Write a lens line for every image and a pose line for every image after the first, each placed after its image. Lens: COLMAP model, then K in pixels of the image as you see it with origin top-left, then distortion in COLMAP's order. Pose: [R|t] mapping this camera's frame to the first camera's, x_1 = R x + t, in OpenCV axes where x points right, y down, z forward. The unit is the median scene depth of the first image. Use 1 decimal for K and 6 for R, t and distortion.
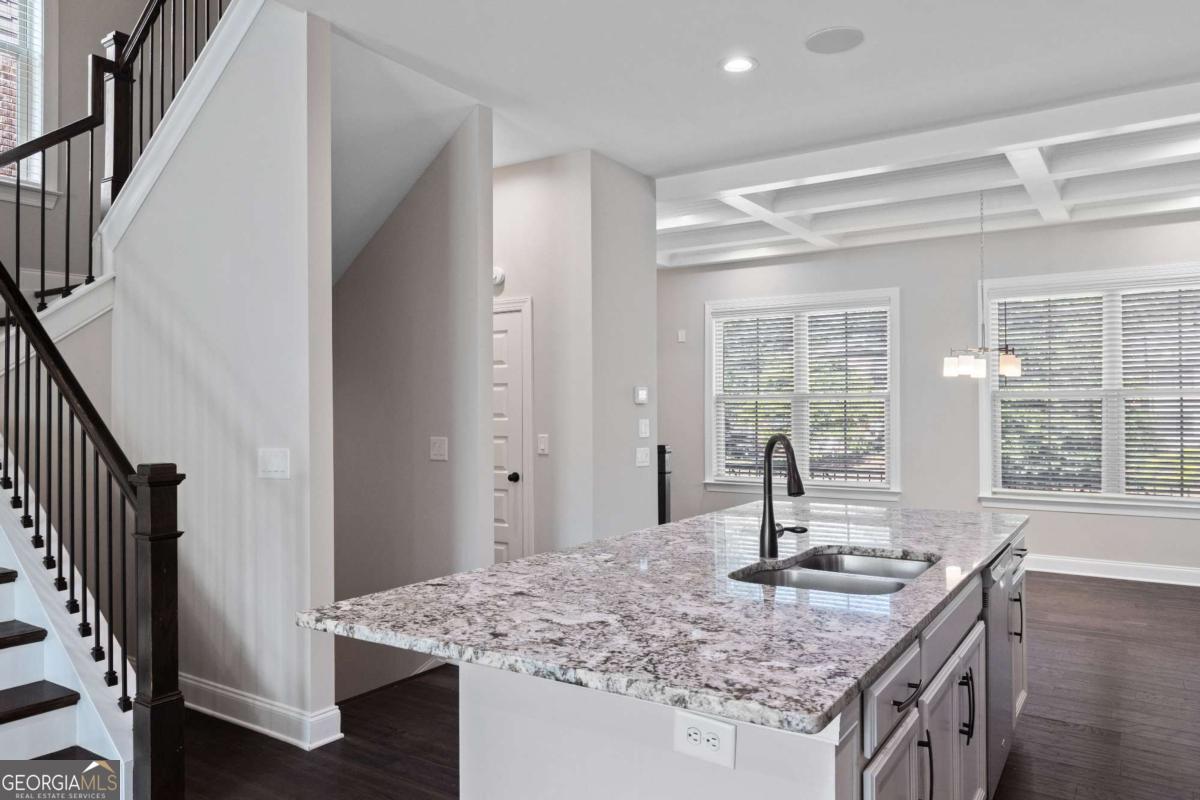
lens RADIAL K [[827.6, 0, 593.4], [0, 827.6, 405.3], [0, 0, 1]] dist [0.000304, -0.002514]
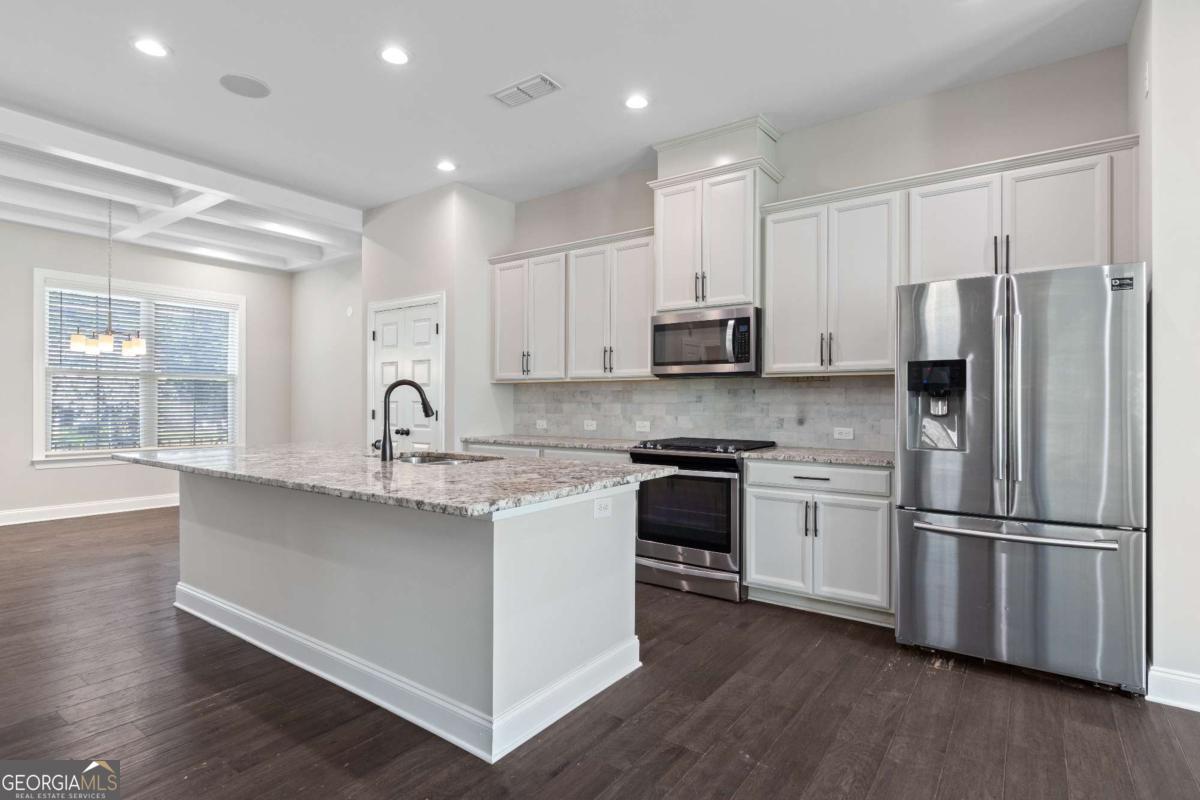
lens RADIAL K [[602.5, 0, 600.0], [0, 602.5, 400.0], [0, 0, 1]] dist [-0.003034, -0.000278]
pose [[0.027431, 0.009726, 0.999576, -1.240221], [-0.010137, 0.999904, -0.009451, 0.108518], [-0.999572, -0.009873, 0.027527, 0.810438]]
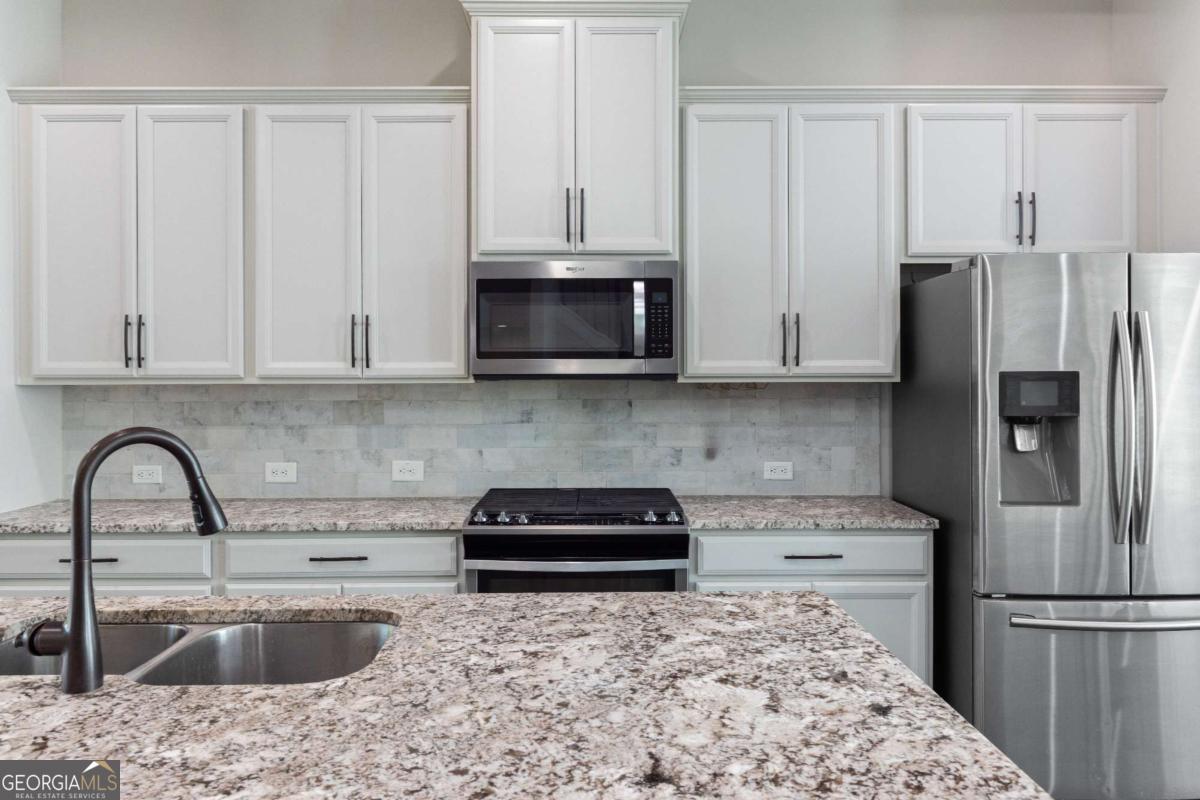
lens RADIAL K [[901.5, 0, 597.2], [0, 901.5, 382.8], [0, 0, 1]] dist [0.001665, -0.003189]
pose [[-0.564908, 0.004438, 0.825142, -0.542591], [0.000733, 0.999988, -0.004877, 0.012777], [-0.825153, -0.002150, -0.564905, 1.469664]]
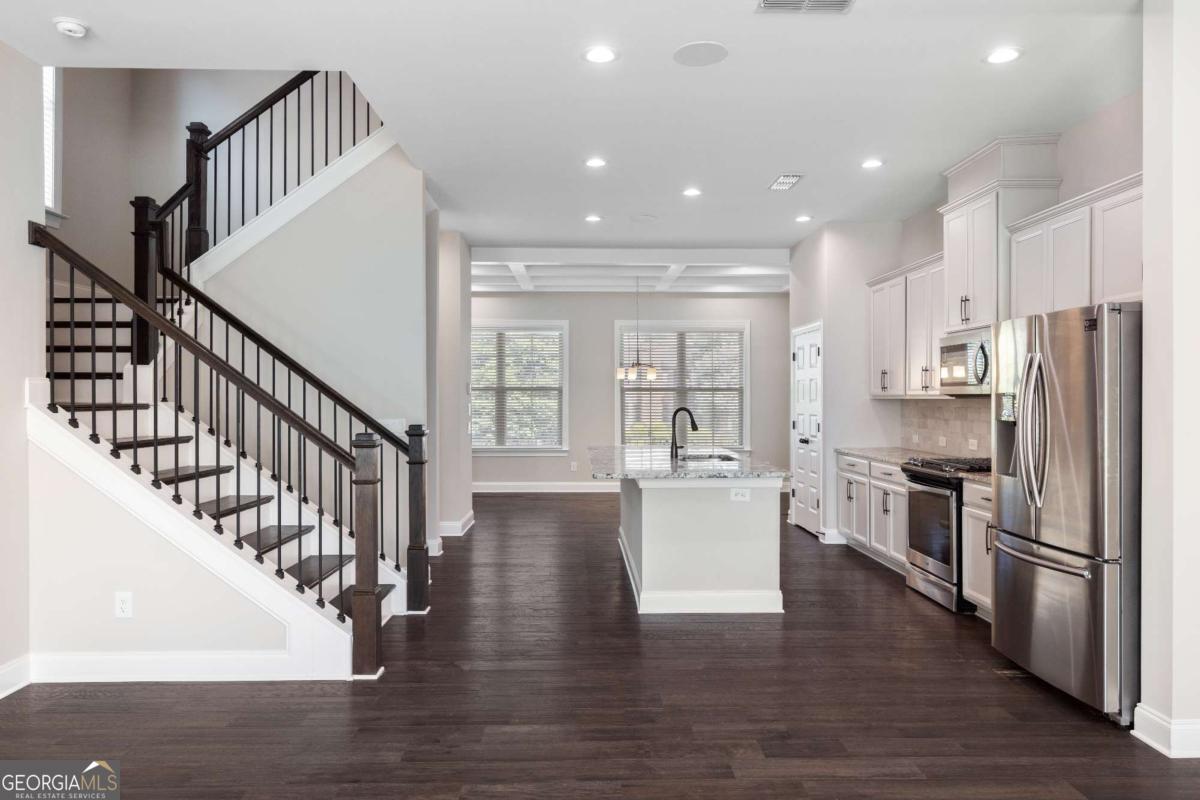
lens RADIAL K [[804.9, 0, 592.6], [0, 804.9, 398.4], [0, 0, 1]] dist [-0.000526, -0.001177]
pose [[0.820036, 0.003488, 0.572301, -1.879967], [-0.006546, 0.999973, 0.003285, 0.001743], [-0.572274, -0.006440, 0.820037, -1.128357]]
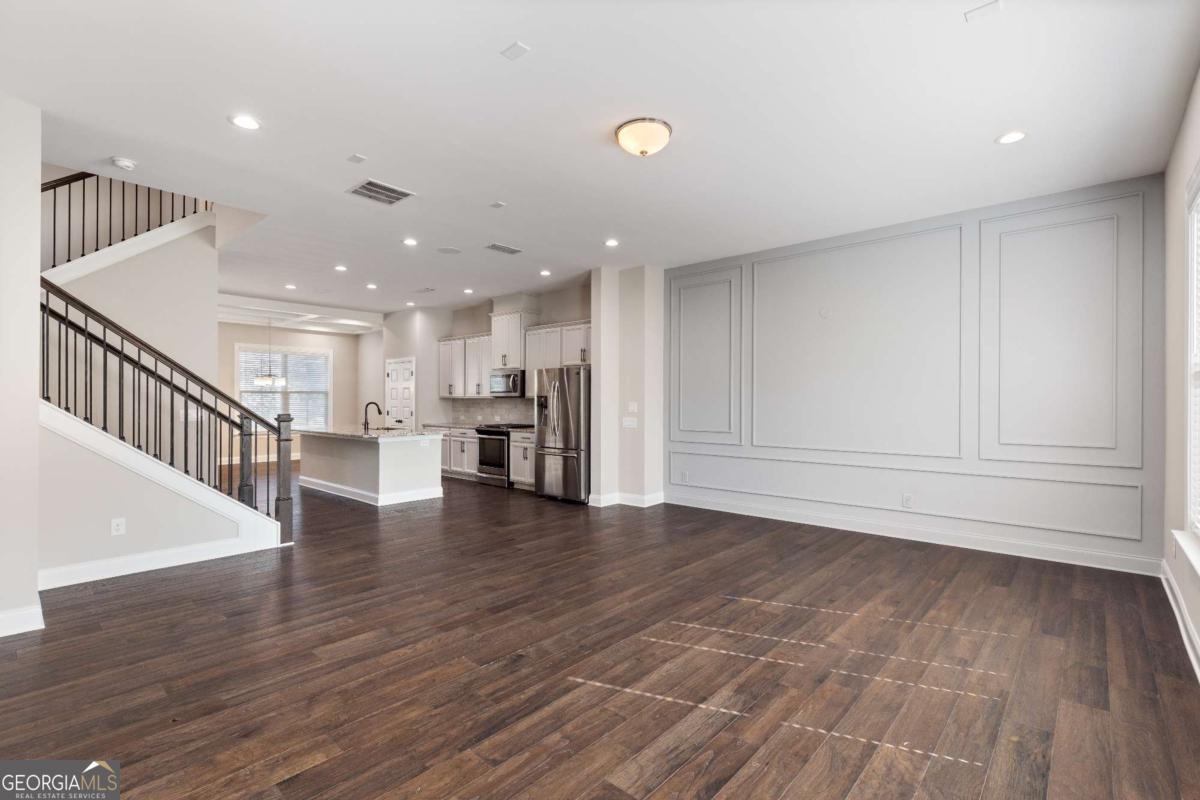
lens RADIAL K [[548.5, 0, 598.4], [0, 548.5, 397.8], [0, 0, 1]] dist [0.011602, -0.000481]
pose [[0.138625, 0.009378, 0.990301, -3.630895], [-0.009891, 0.999918, -0.008085, 0.031298], [-0.990296, -0.008674, 0.138707, -0.944733]]
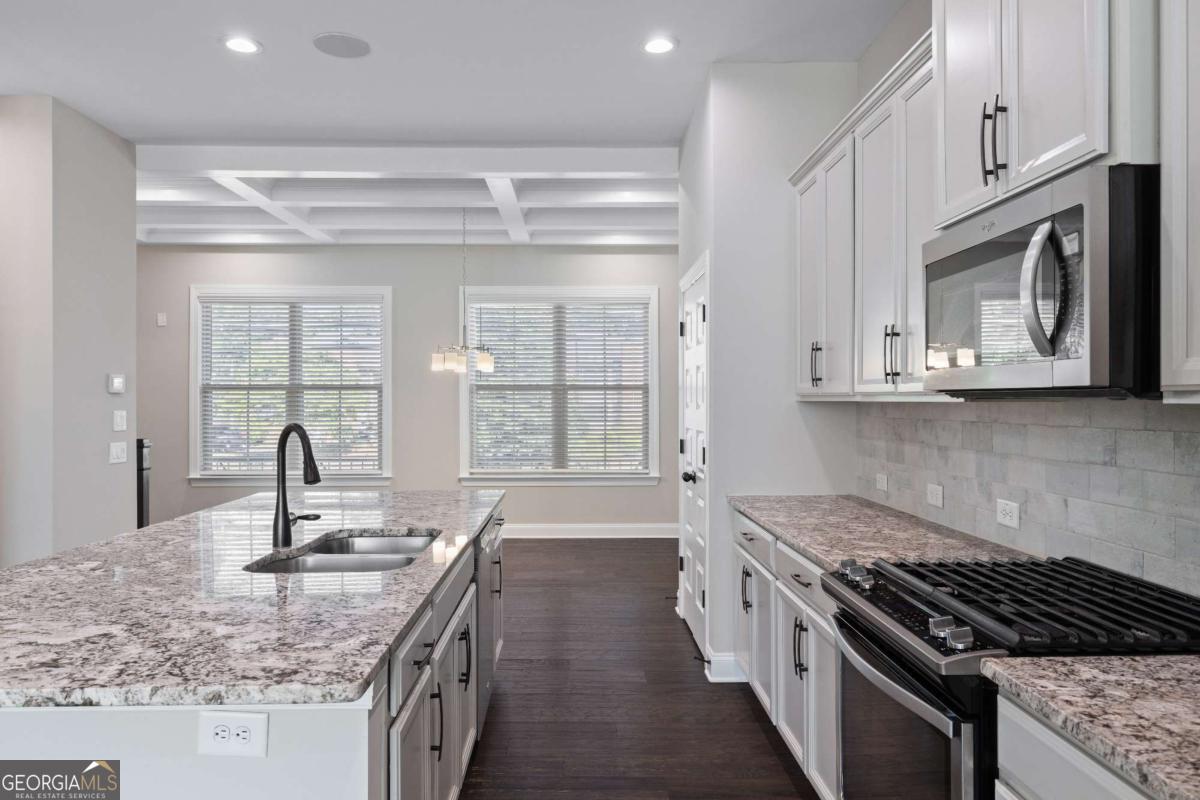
lens RADIAL K [[804.9, 0, 592.6], [0, 804.9, 398.4], [0, 0, 1]] dist [-0.000526, -0.001177]
pose [[0.820078, 0.003586, 0.572241, -0.054239], [-0.005205, 0.999986, 0.001192, 0.000330], [-0.572229, -0.003956, 0.820085, -0.023127]]
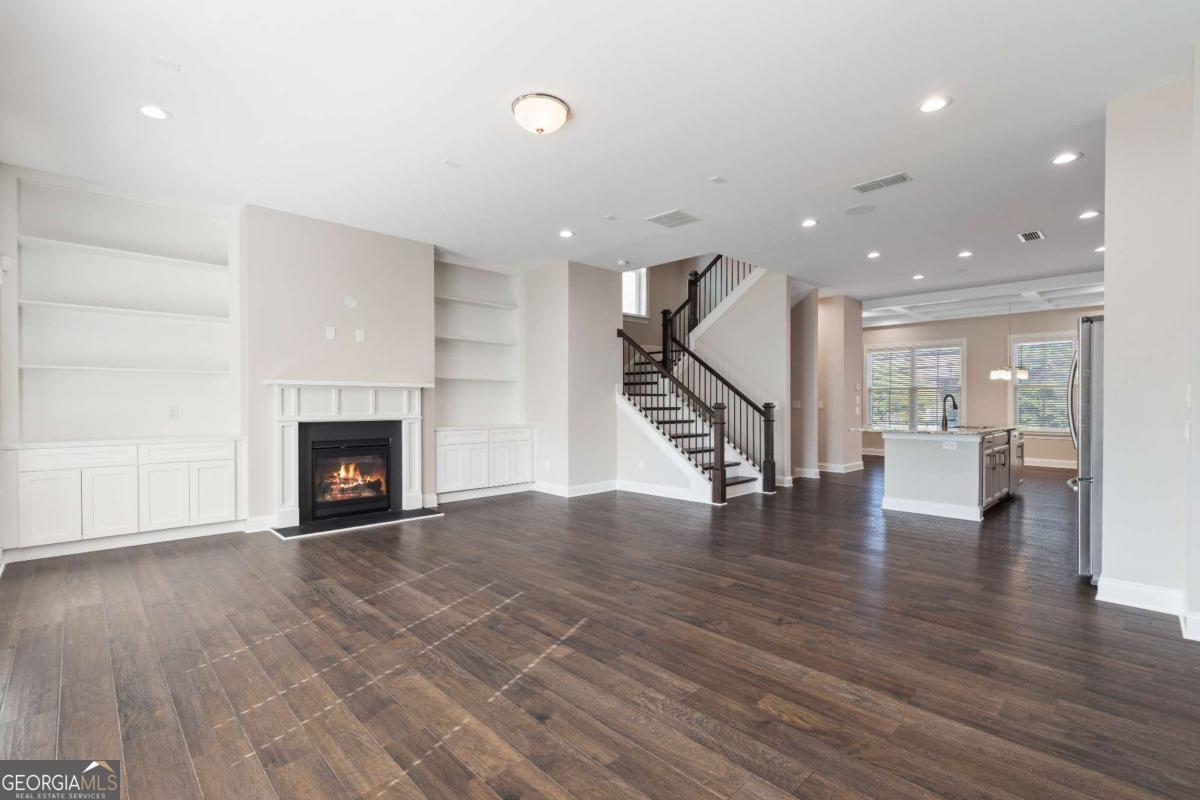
lens RADIAL K [[542.5, 0, 586.4], [0, 542.5, 402.7], [0, 0, 1]] dist [0.004709, 0.000651]
pose [[0.975077, 0.002707, -0.221852, -1.197233], [-0.001173, 0.999974, 0.007045, 0.079607], [0.221866, -0.006610, 0.975055, -2.581790]]
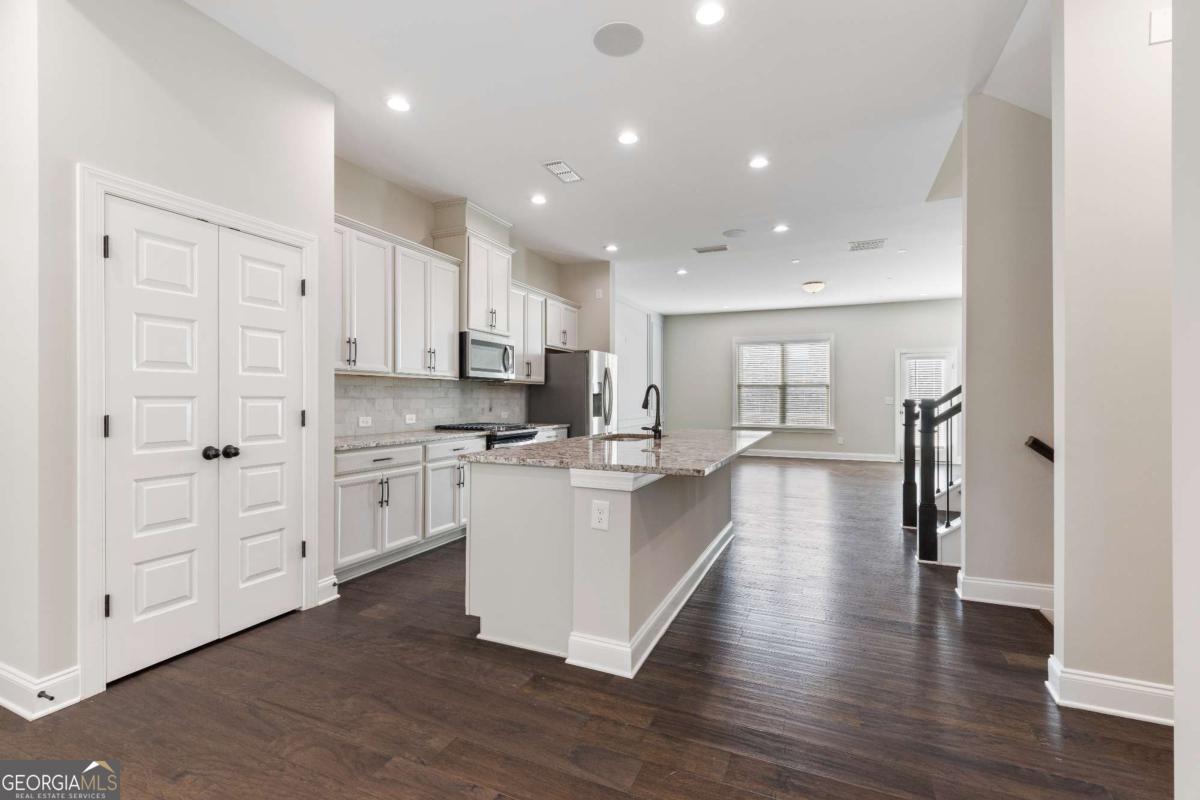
lens RADIAL K [[532.7, 0, 591.7], [0, 532.7, 396.6], [0, 0, 1]] dist [0.001156, 0.000042]
pose [[-0.985930, 0.001849, -0.167149, 0.886406], [0.003478, 0.999949, -0.009456, 0.114304], [0.167123, -0.009905, -0.985886, 3.362295]]
